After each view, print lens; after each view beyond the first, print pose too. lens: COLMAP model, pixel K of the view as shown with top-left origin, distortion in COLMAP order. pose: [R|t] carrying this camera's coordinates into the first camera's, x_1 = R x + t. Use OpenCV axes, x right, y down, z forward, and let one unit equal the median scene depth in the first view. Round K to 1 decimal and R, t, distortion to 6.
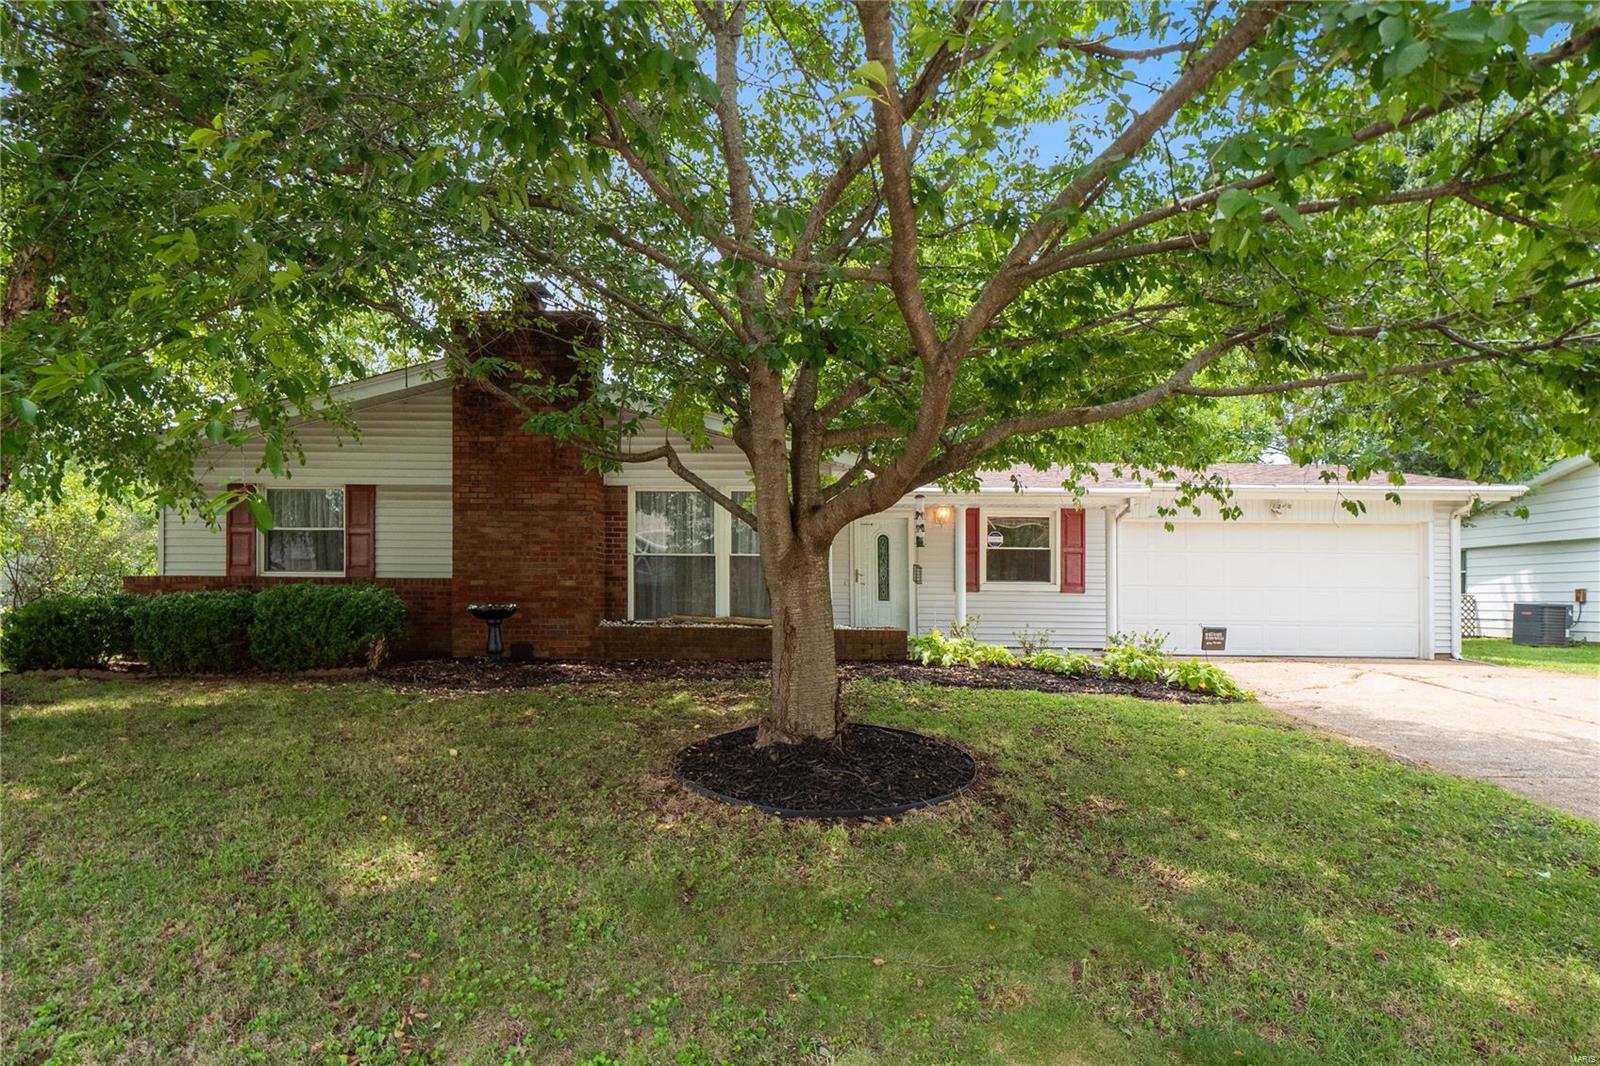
lens RADIAL K [[845.7, 0, 803.9], [0, 845.7, 586.5], [0, 0, 1]] dist [-0.001100, -0.000221]
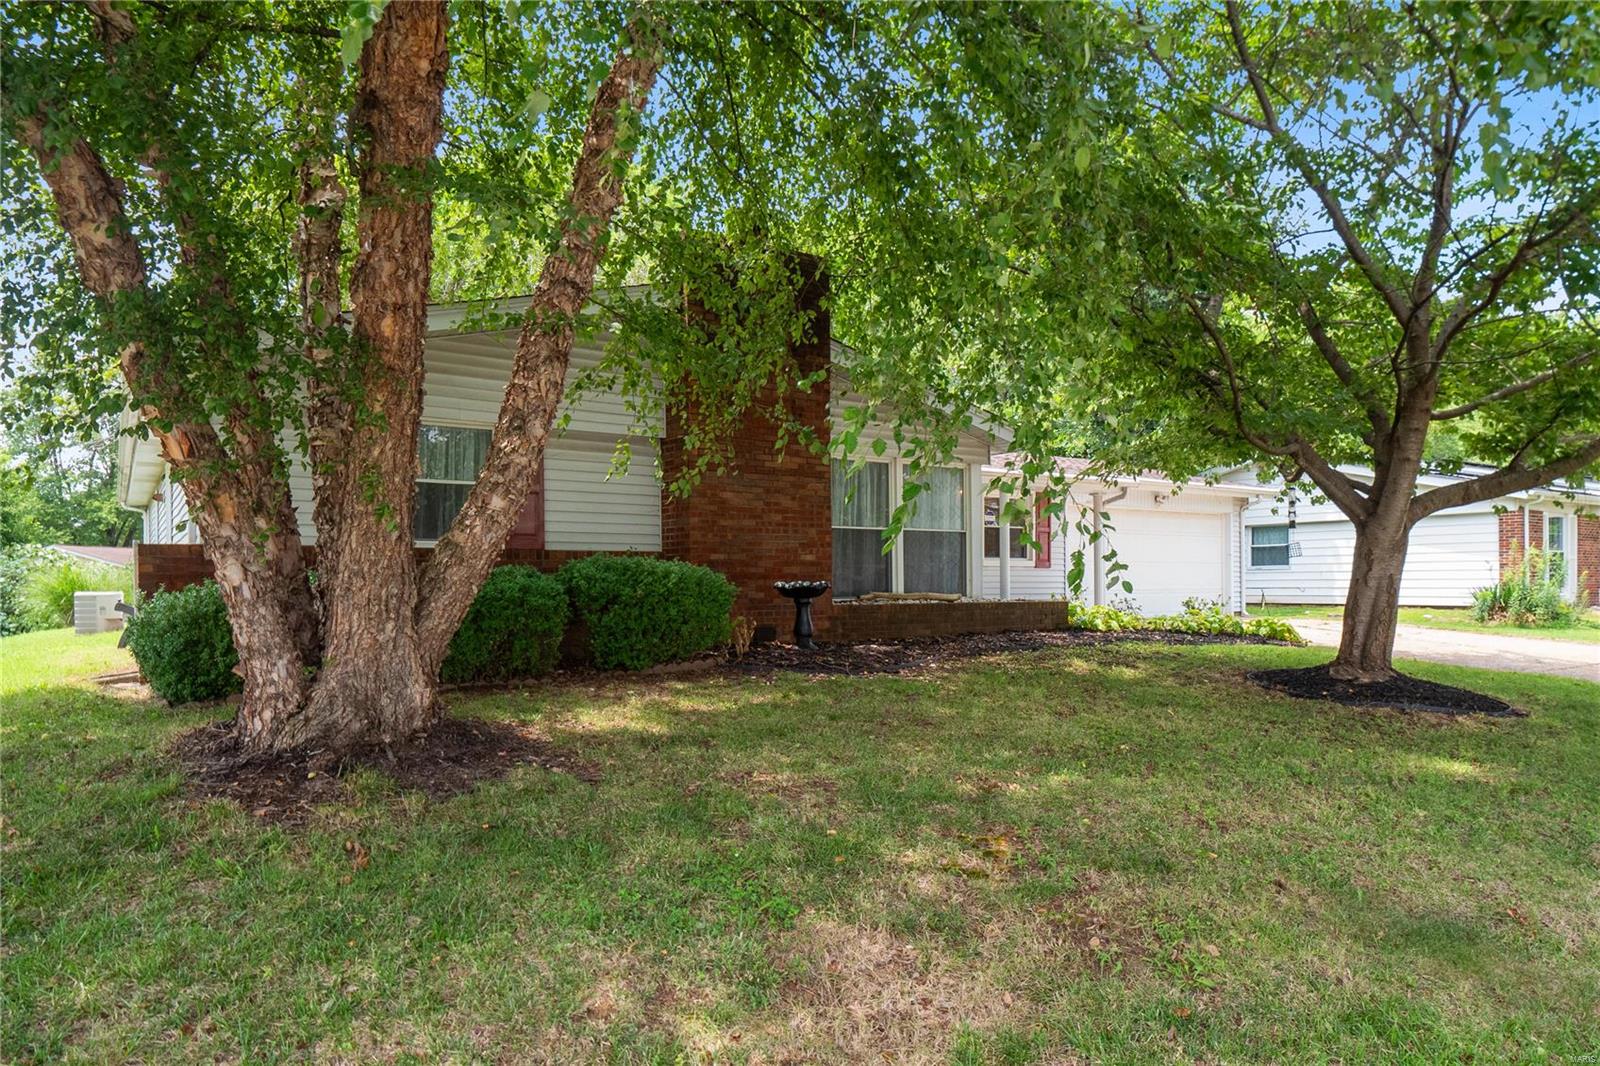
lens RADIAL K [[1013.2, 0, 800.6], [0, 1013.2, 538.1], [0, 0, 1]] dist [-0.002237, -0.000139]
pose [[0.802521, 0.013768, 0.596465, -0.865062], [0.002815, 0.999635, -0.026863, 0.004039], [-0.596617, 0.023237, 0.802189, 0.132189]]
